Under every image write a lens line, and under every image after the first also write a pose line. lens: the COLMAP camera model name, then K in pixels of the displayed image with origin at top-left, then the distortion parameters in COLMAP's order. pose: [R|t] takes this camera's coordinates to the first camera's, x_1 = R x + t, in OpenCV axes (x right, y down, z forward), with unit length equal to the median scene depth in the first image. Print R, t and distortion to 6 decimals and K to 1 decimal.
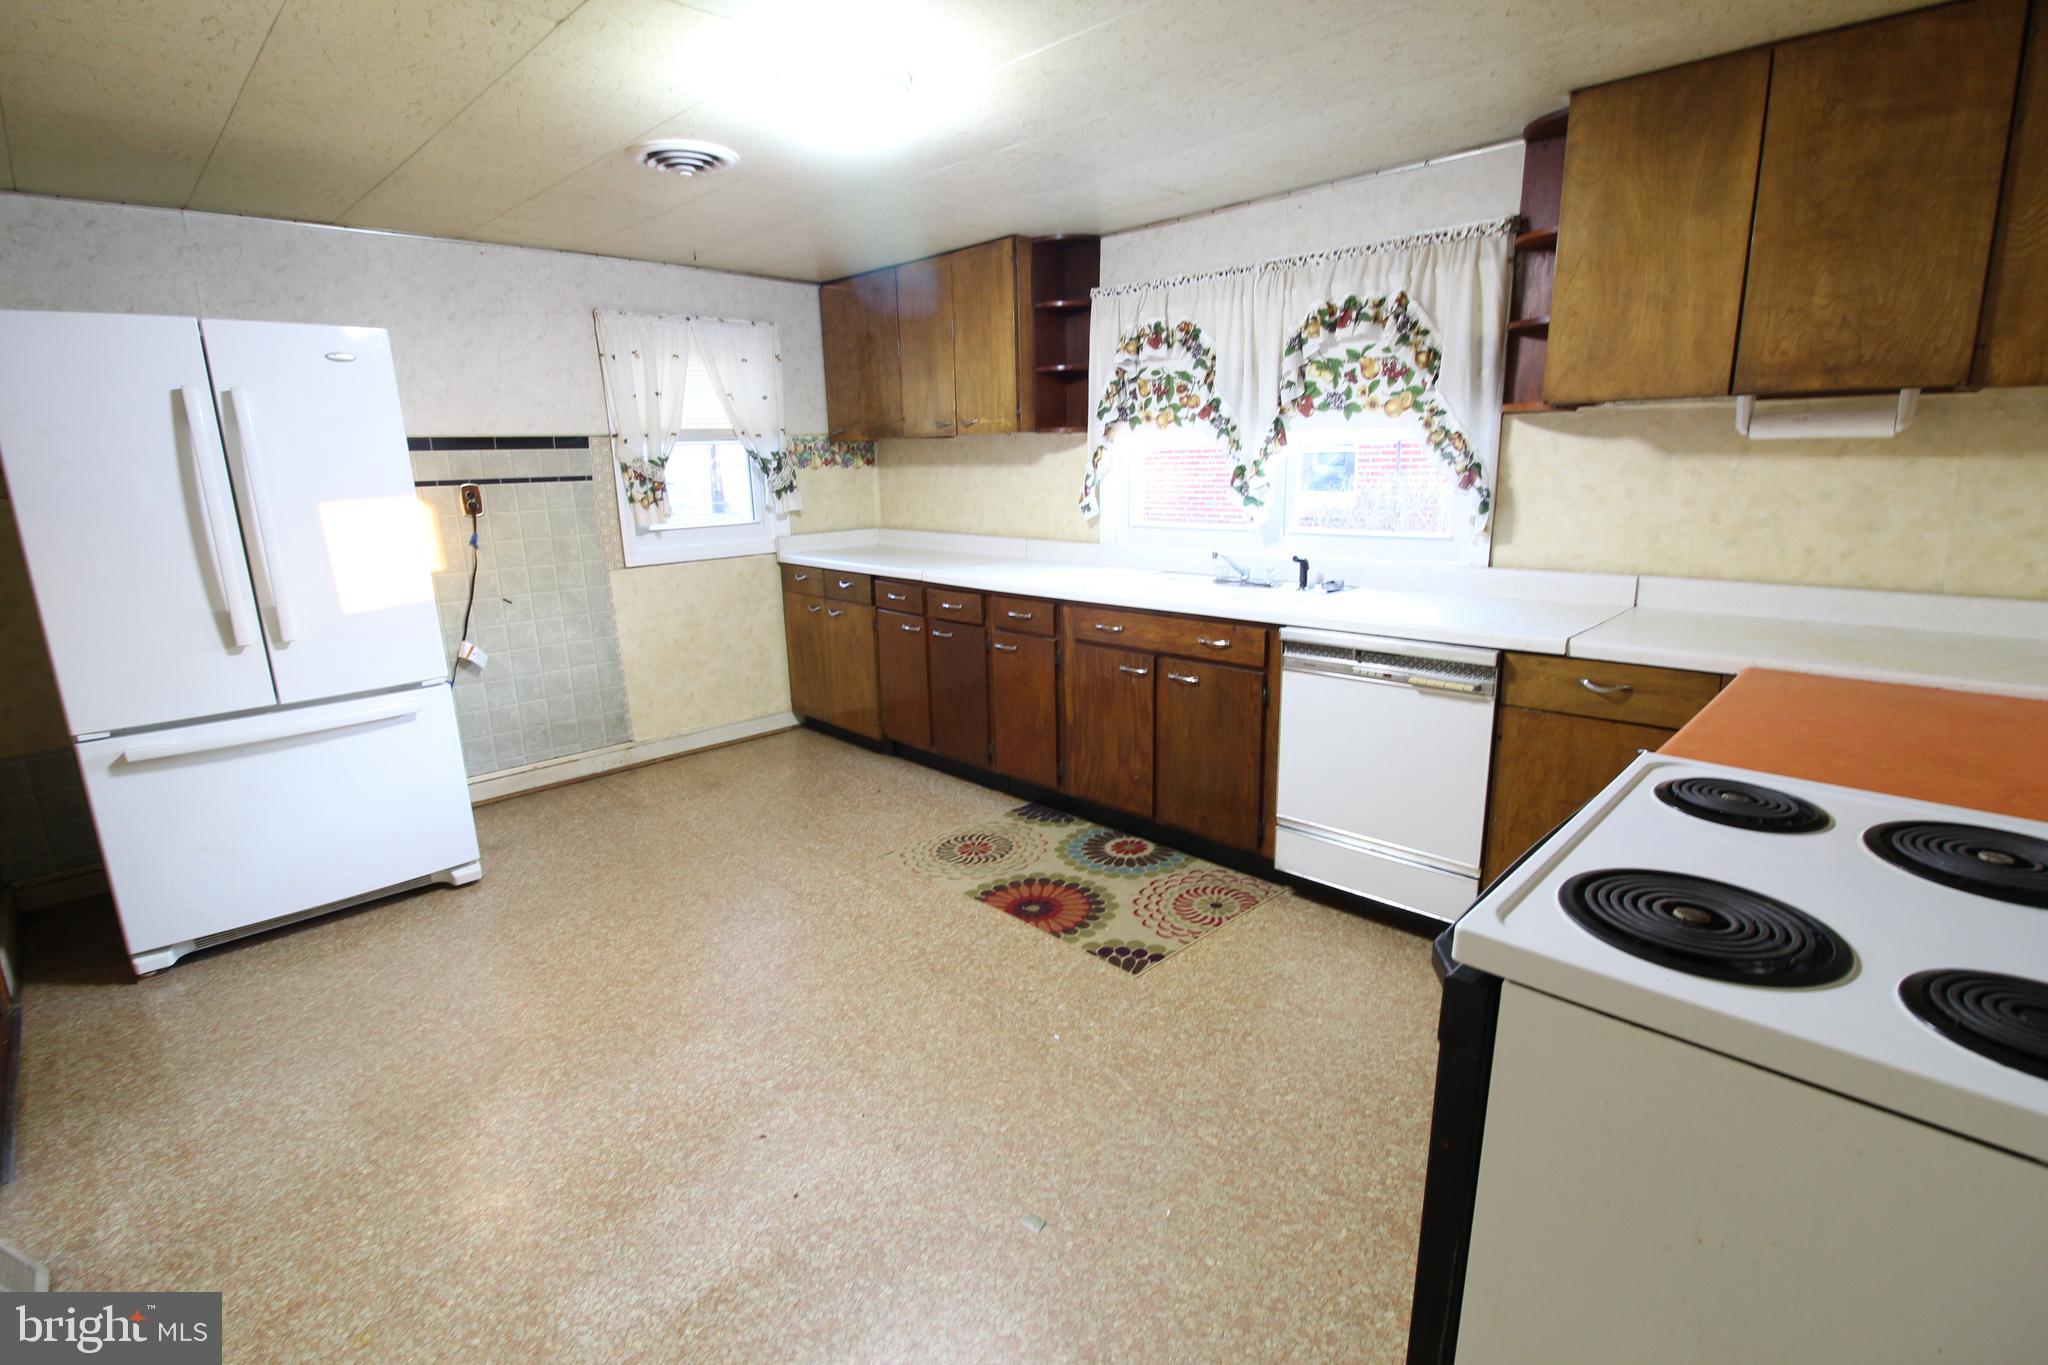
lens RADIAL K [[958.2, 0, 1021.5], [0, 958.2, 682.6], [0, 0, 1]] dist [-0.005909, -0.004391]
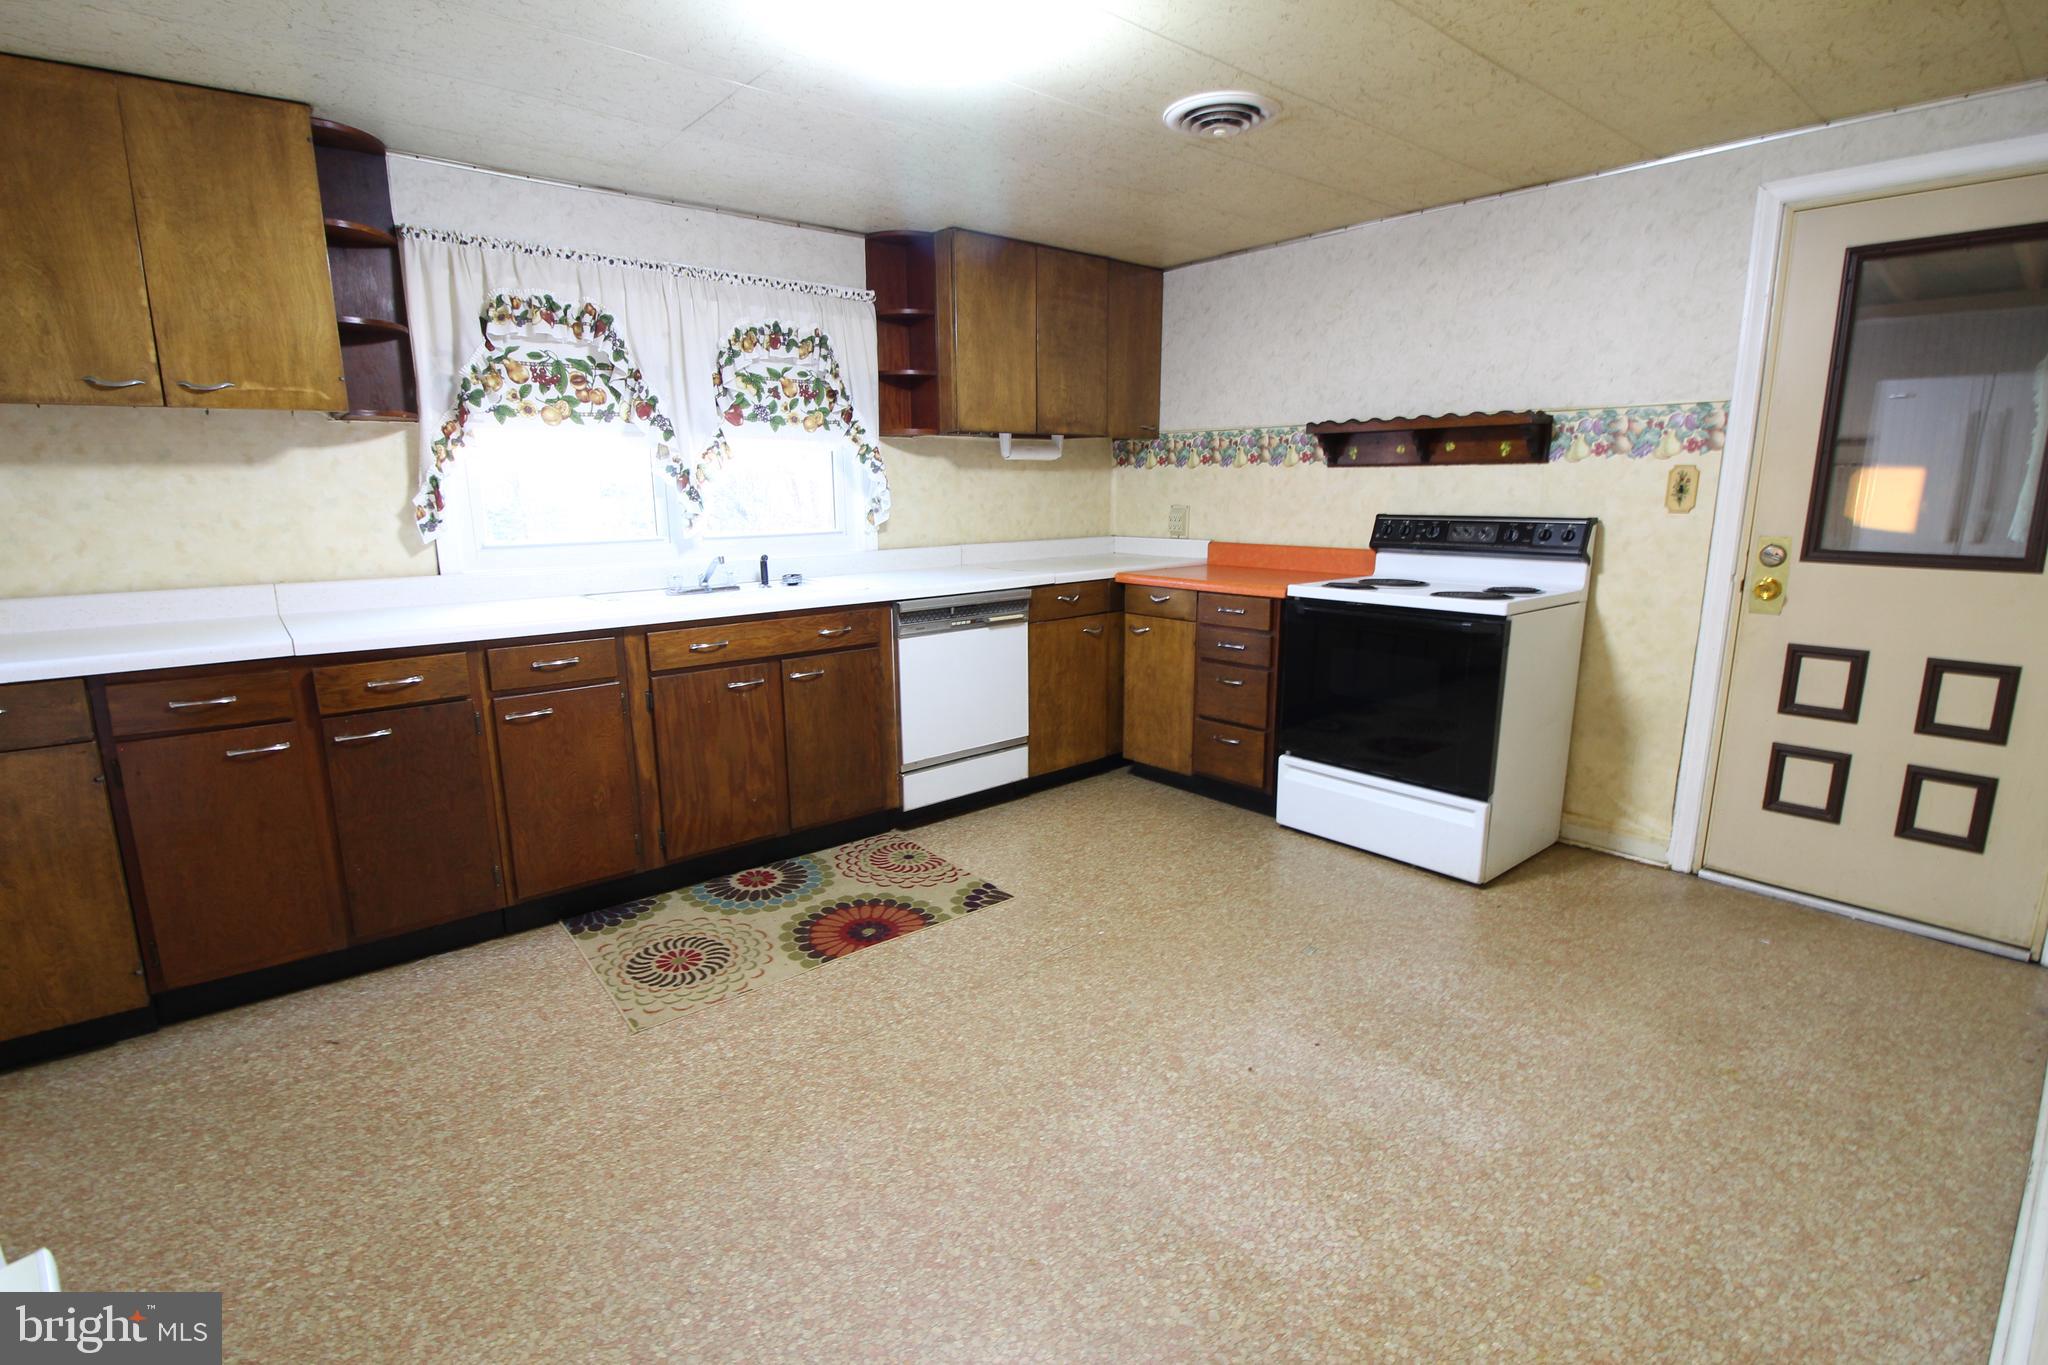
lens RADIAL K [[958.2, 0, 1021.4], [0, 958.2, 684.7], [0, 0, 1]] dist [-0.005909, -0.004391]
pose [[0.077065, -0.177886, 0.981029, -0.793365], [0.236923, 0.959038, 0.155287, -0.095600], [-0.968467, 0.220461, 0.116054, 0.658013]]
